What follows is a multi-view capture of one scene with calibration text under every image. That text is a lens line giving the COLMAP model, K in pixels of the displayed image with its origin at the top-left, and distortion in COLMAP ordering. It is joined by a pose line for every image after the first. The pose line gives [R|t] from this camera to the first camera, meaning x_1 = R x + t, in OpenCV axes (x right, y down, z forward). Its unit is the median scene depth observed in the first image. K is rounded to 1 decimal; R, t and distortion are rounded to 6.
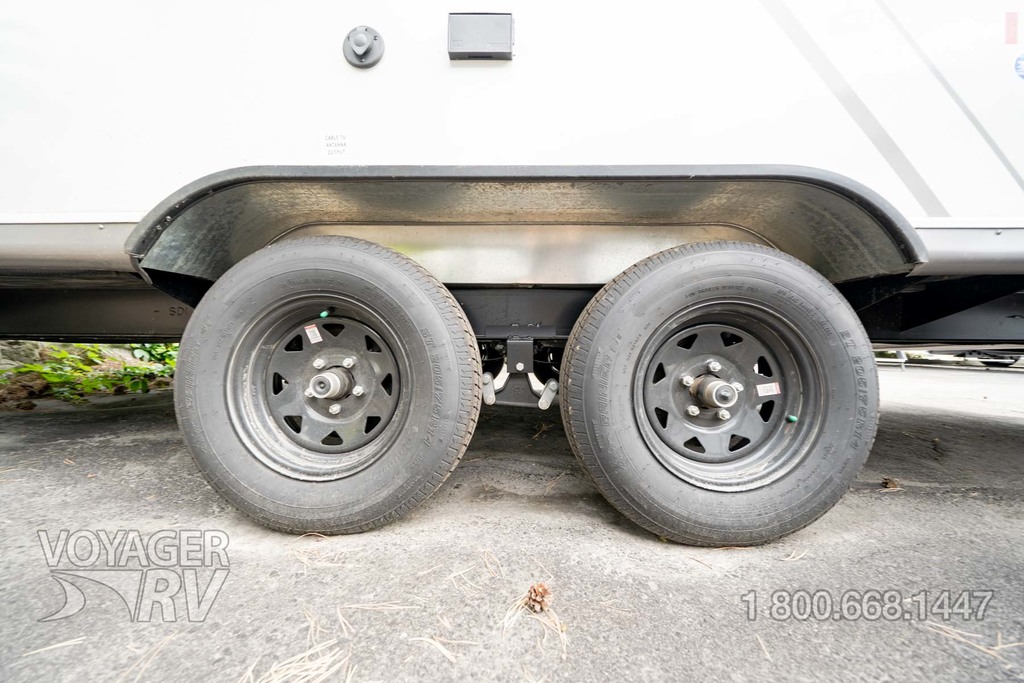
lens RADIAL K [[352.9, 0, 511.3], [0, 352.9, 338.4], [0, 0, 1]] dist [-0.004623, -0.000215]
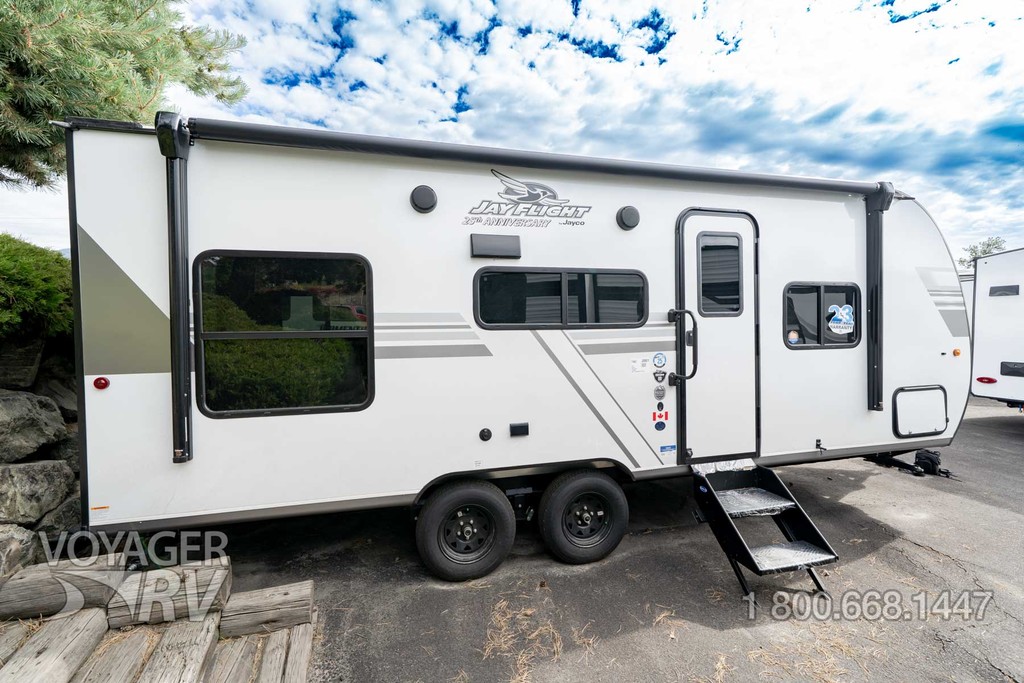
lens RADIAL K [[420.0, 0, 515.4], [0, 420.0, 337.8], [0, 0, 1]] dist [-0.001472, 0.000152]
pose [[0.966880, -0.027158, 0.253782, -0.991180], [0.023506, 0.999572, 0.017411, -1.582567], [-0.254146, -0.010869, 0.967105, -2.579246]]
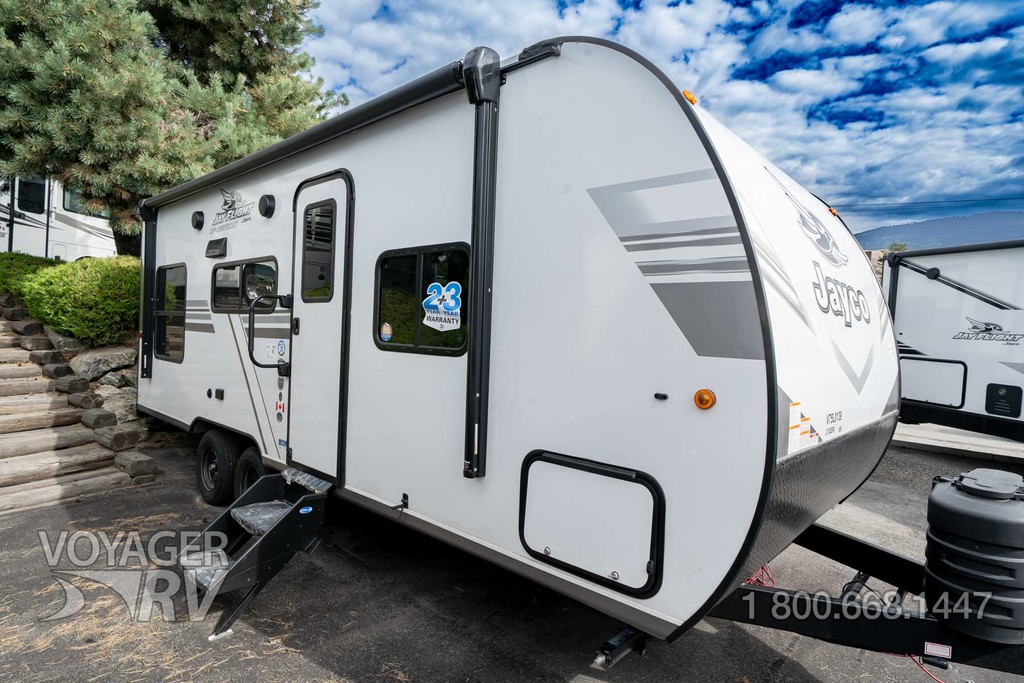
lens RADIAL K [[552.1, 0, 508.5], [0, 552.1, 342.1], [0, 0, 1]] dist [-0.001157, 0.002223]
pose [[0.749600, 0.032315, -0.661101, 6.046058], [-0.035165, 0.999341, 0.008976, -1.441625], [0.660956, 0.016519, 0.750243, -1.481644]]
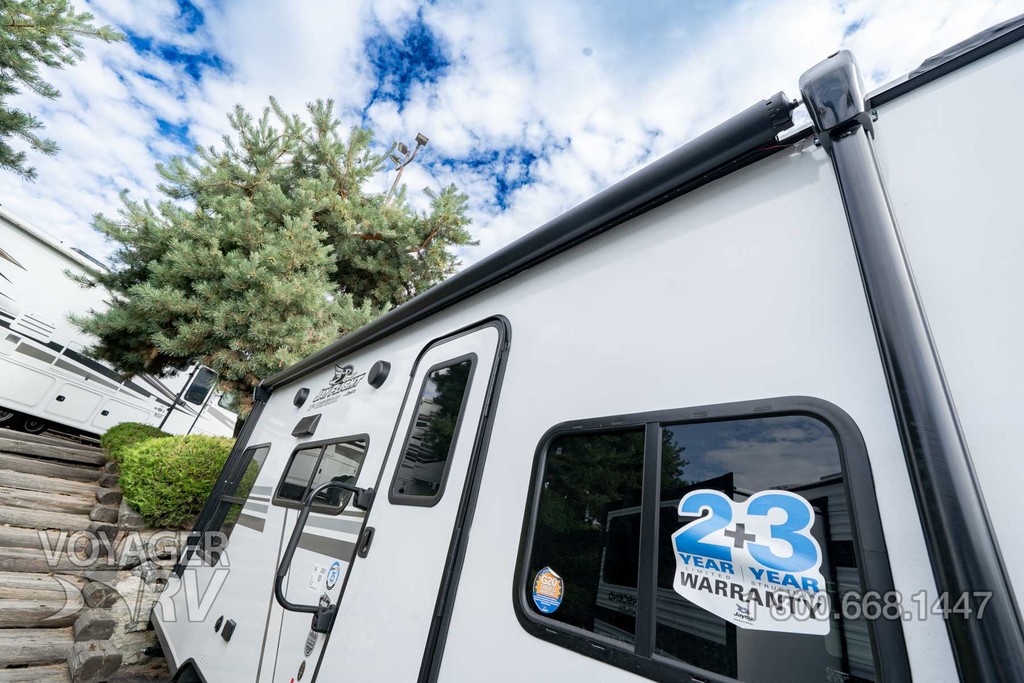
lens RADIAL K [[420.0, 0, 512.0], [0, 420.0, 344.6], [0, 0, 1]] dist [-0.001472, 0.000152]
pose [[0.701836, -0.216035, -0.678789, 3.863986], [-0.183976, 0.865600, -0.465713, -1.481661], [0.688170, 0.451735, 0.567765, -0.360181]]
